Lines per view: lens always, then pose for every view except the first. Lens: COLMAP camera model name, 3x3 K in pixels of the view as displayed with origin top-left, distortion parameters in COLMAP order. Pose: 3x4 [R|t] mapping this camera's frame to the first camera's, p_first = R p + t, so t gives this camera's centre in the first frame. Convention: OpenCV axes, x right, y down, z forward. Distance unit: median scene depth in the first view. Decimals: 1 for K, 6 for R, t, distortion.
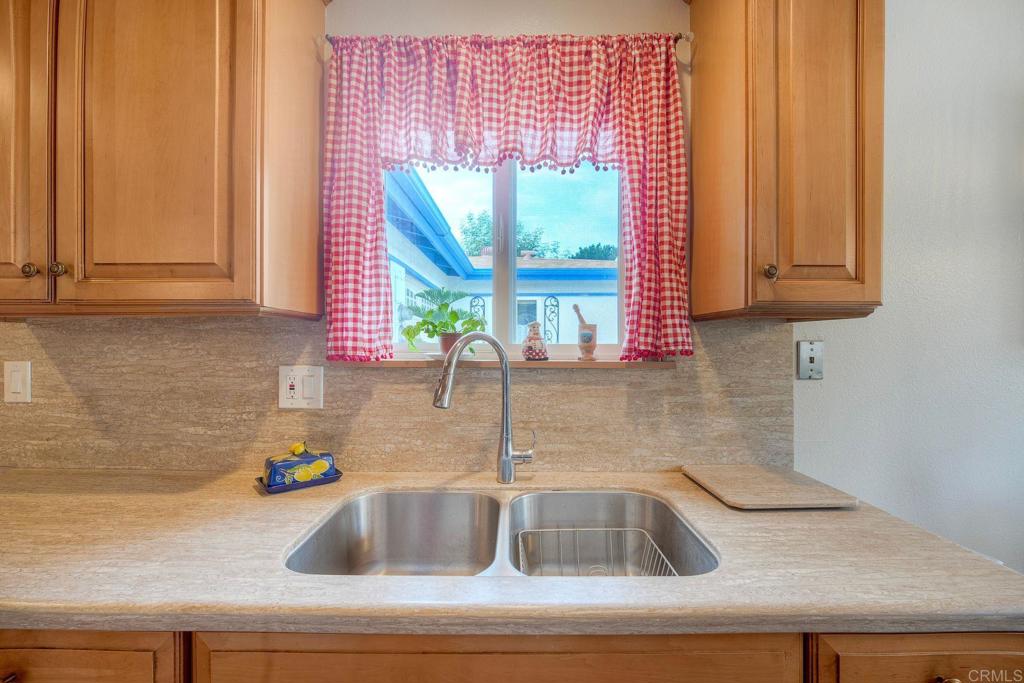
lens RADIAL K [[431.0, 0, 510.5], [0, 431.0, 344.6], [0, 0, 1]] dist [0.020303, -0.014577]
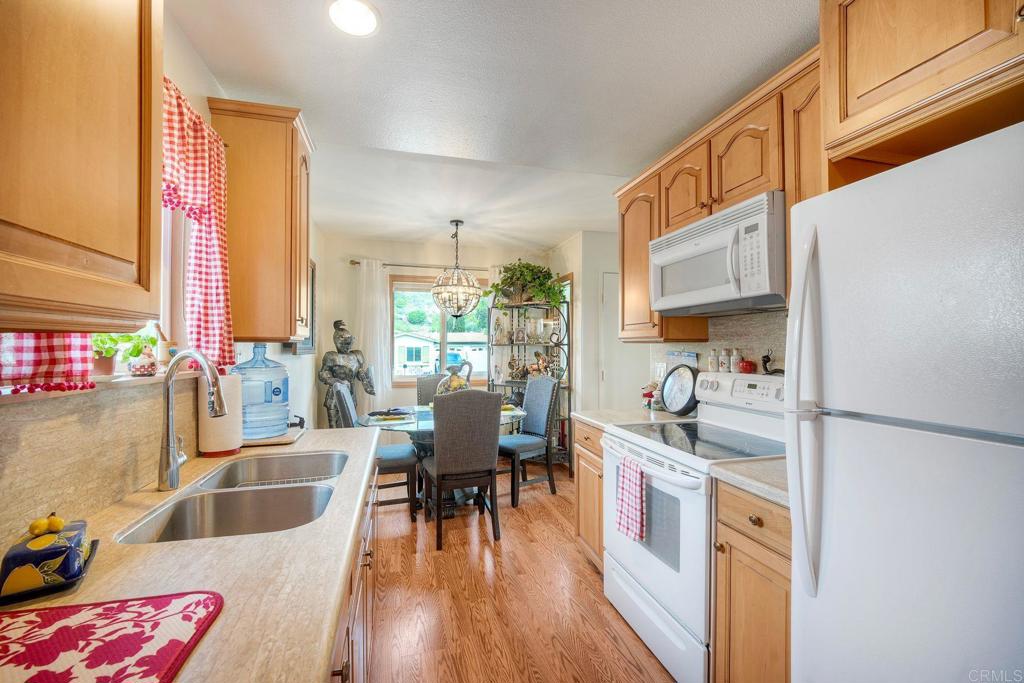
lens RADIAL K [[431.0, 0, 510.5], [0, 431.0, 344.6], [0, 0, 1]] dist [0.020303, -0.014577]
pose [[-0.262050, 0.004457, 0.965044, -1.186257], [0.004302, 0.999985, -0.003450, -0.031650], [-0.965045, 0.003248, -0.262065, 0.434640]]
